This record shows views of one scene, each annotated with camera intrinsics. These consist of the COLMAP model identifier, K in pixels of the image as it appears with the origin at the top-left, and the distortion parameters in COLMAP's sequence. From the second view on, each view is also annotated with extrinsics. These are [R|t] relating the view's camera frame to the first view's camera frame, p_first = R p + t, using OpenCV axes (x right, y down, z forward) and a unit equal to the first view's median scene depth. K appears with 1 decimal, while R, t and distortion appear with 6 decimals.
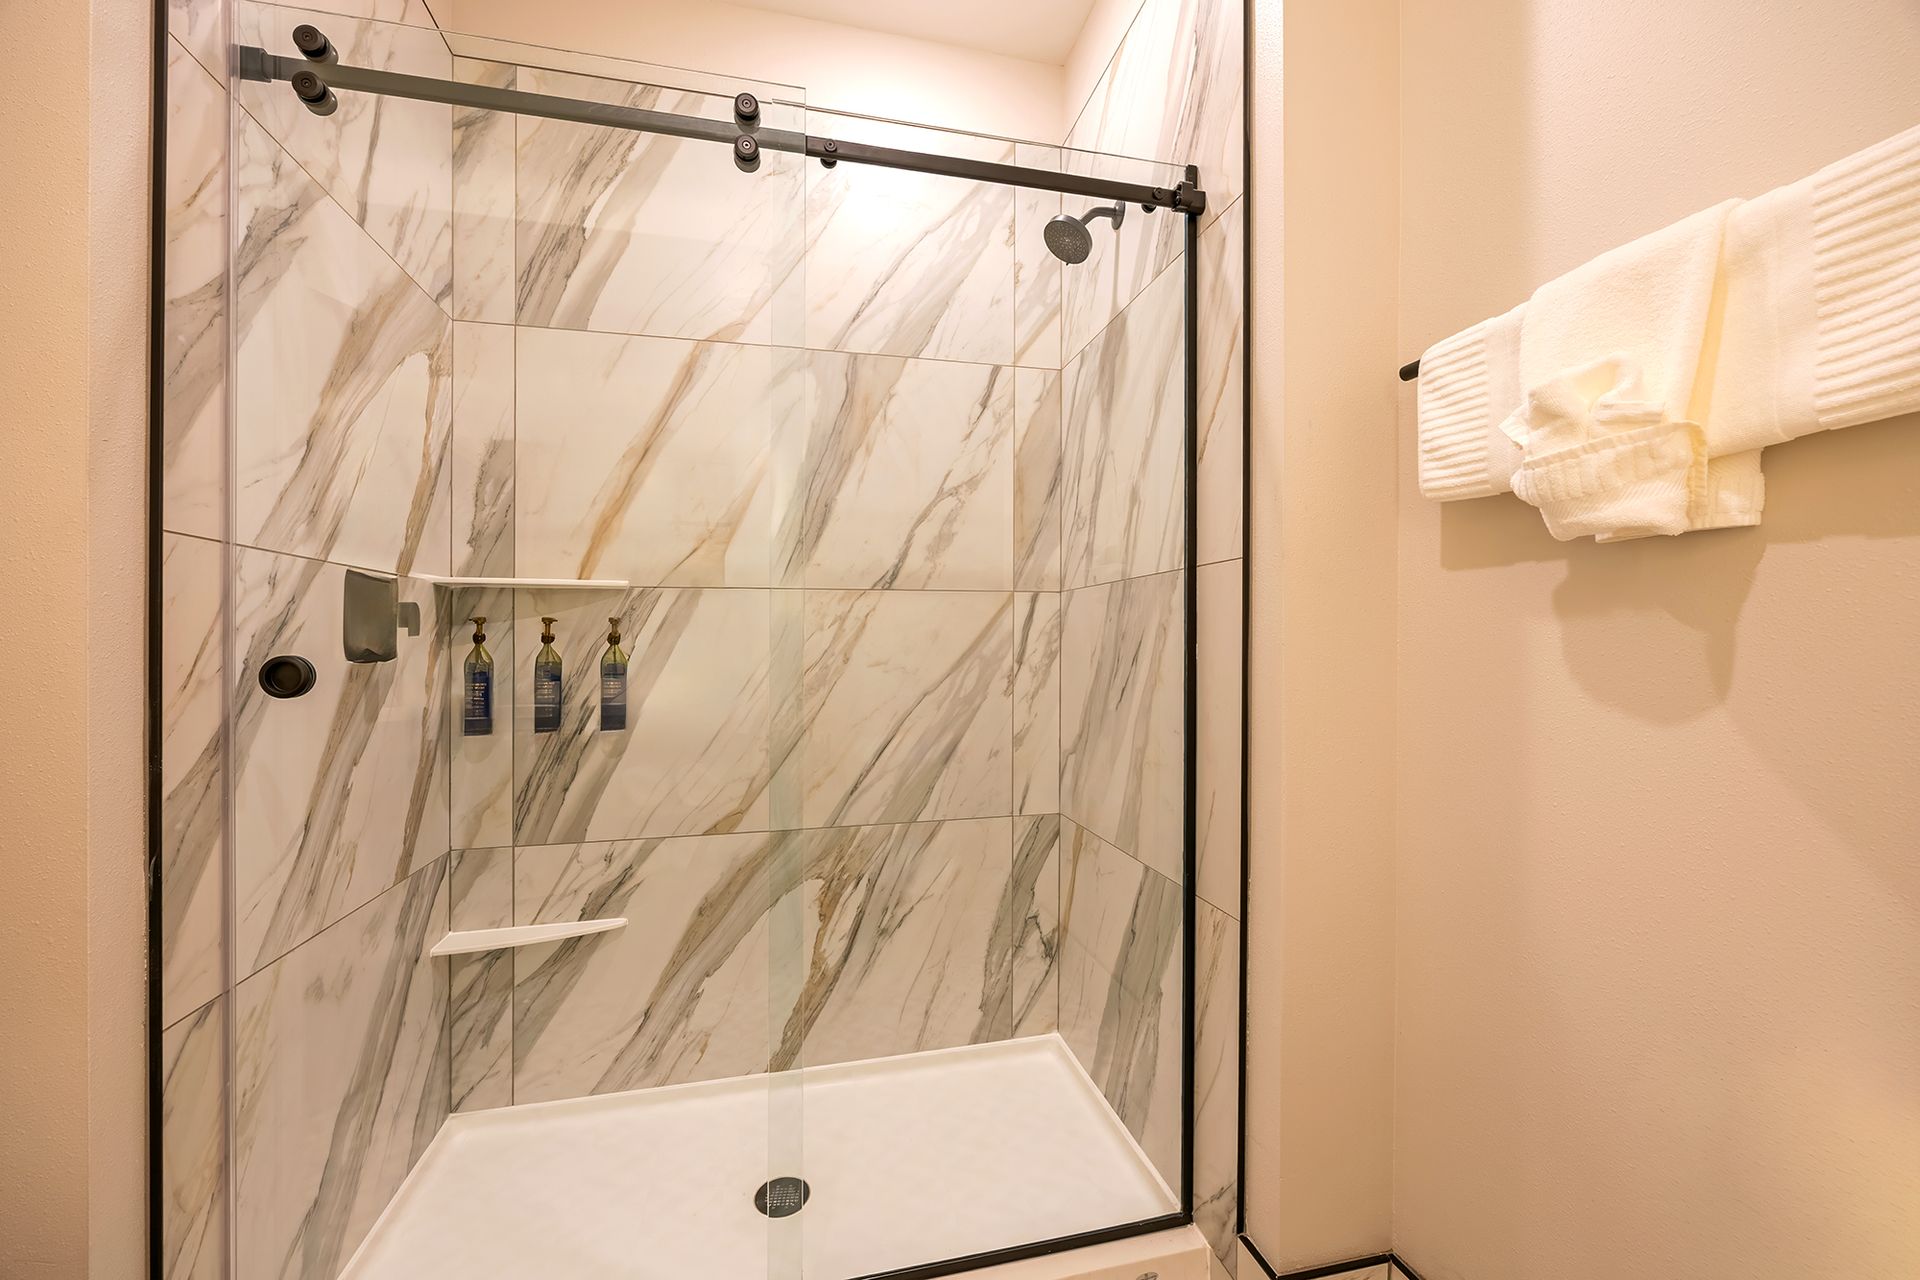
lens RADIAL K [[741.0, 0, 964.5], [0, 741.0, 638.5], [0, 0, 1]] dist [-0.009266, 0.000752]
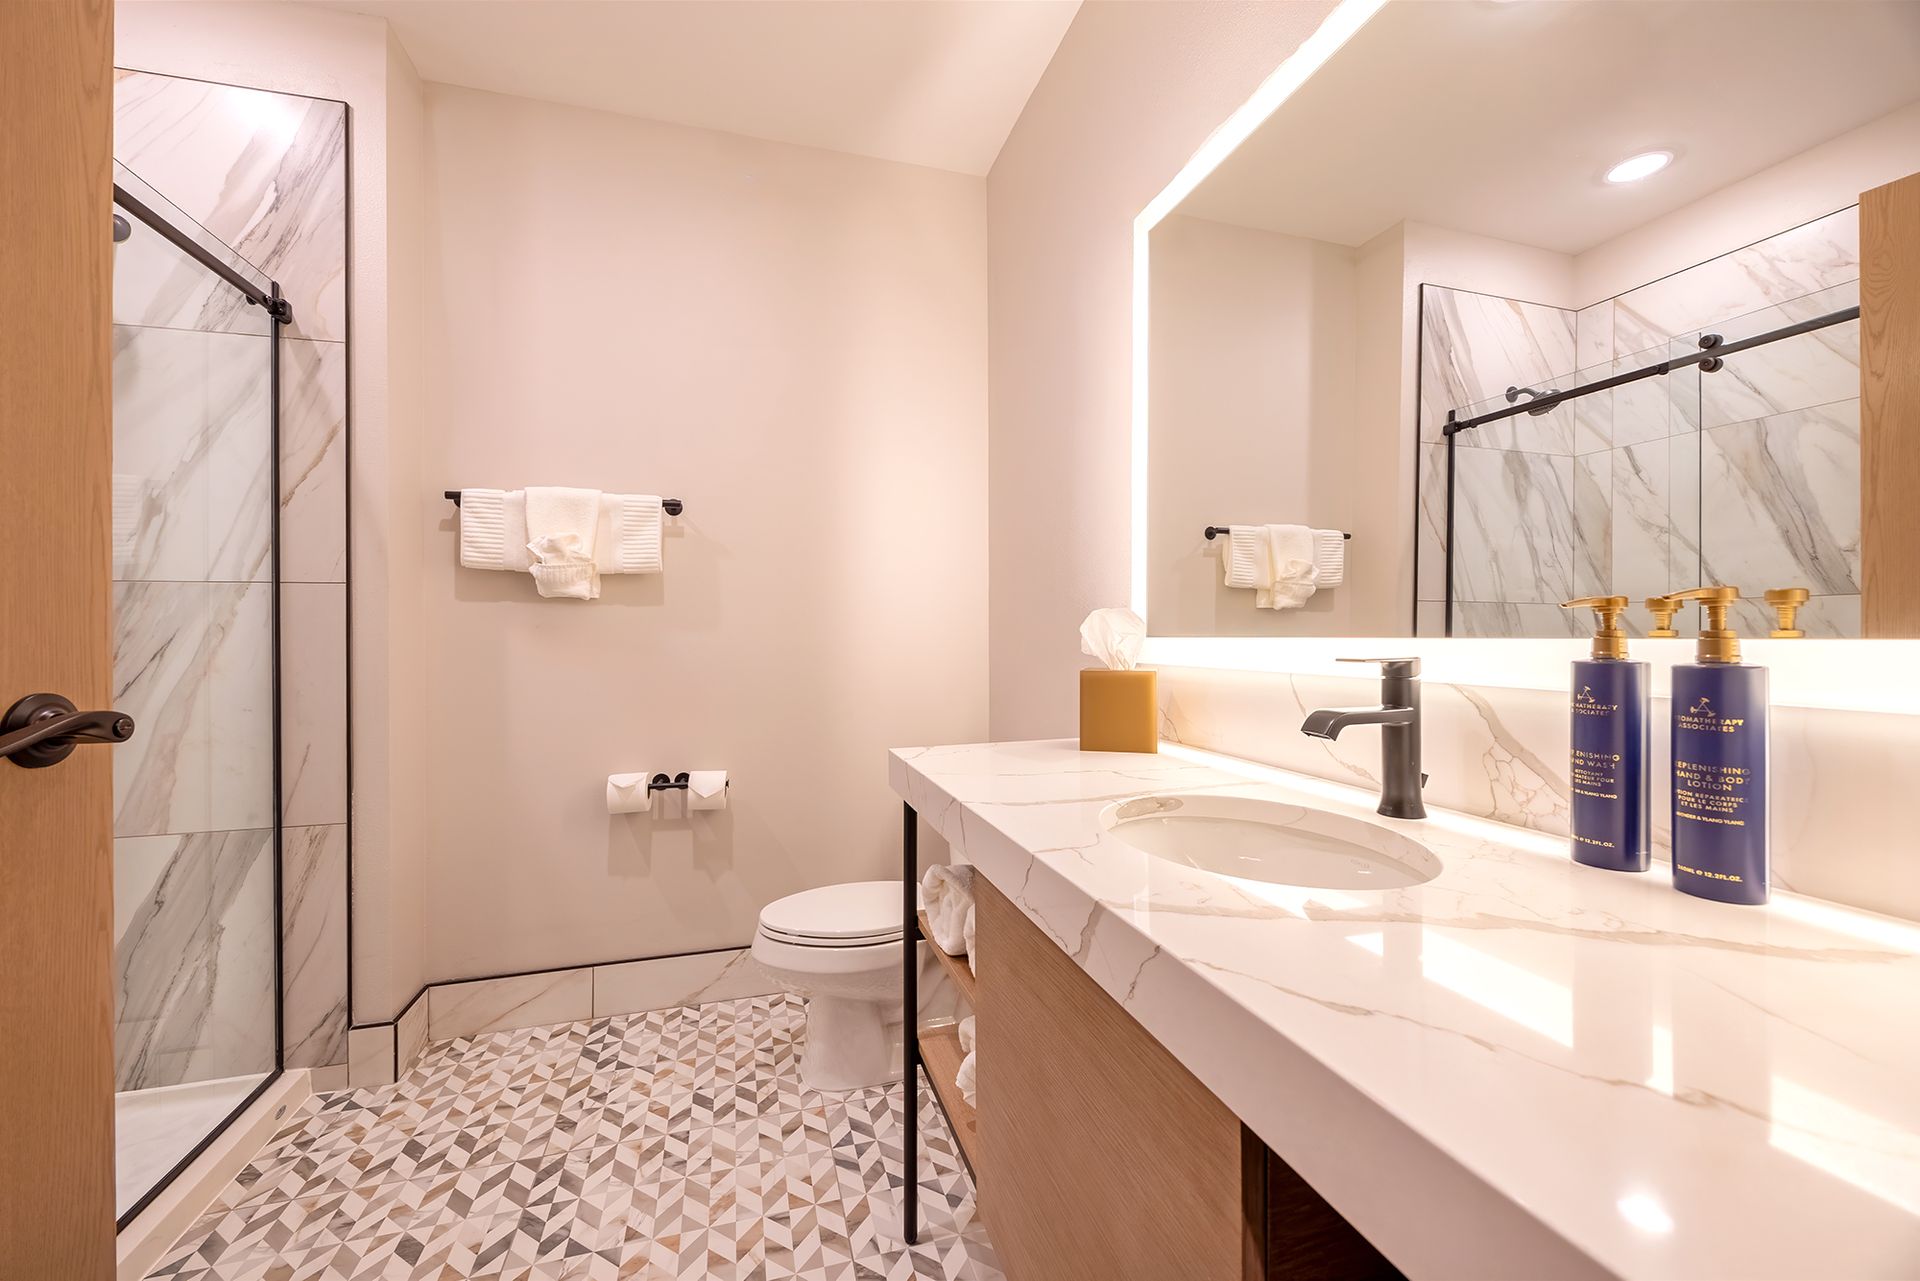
lens RADIAL K [[741.0, 0, 967.4], [0, 741.0, 645.8], [0, 0, 1]] dist [-0.009266, 0.000752]
pose [[-0.076008, -0.005076, 0.997094, -1.616335], [0.001352, 0.999986, 0.005194, 0.017746], [-0.997106, 0.001743, -0.076000, -0.202169]]
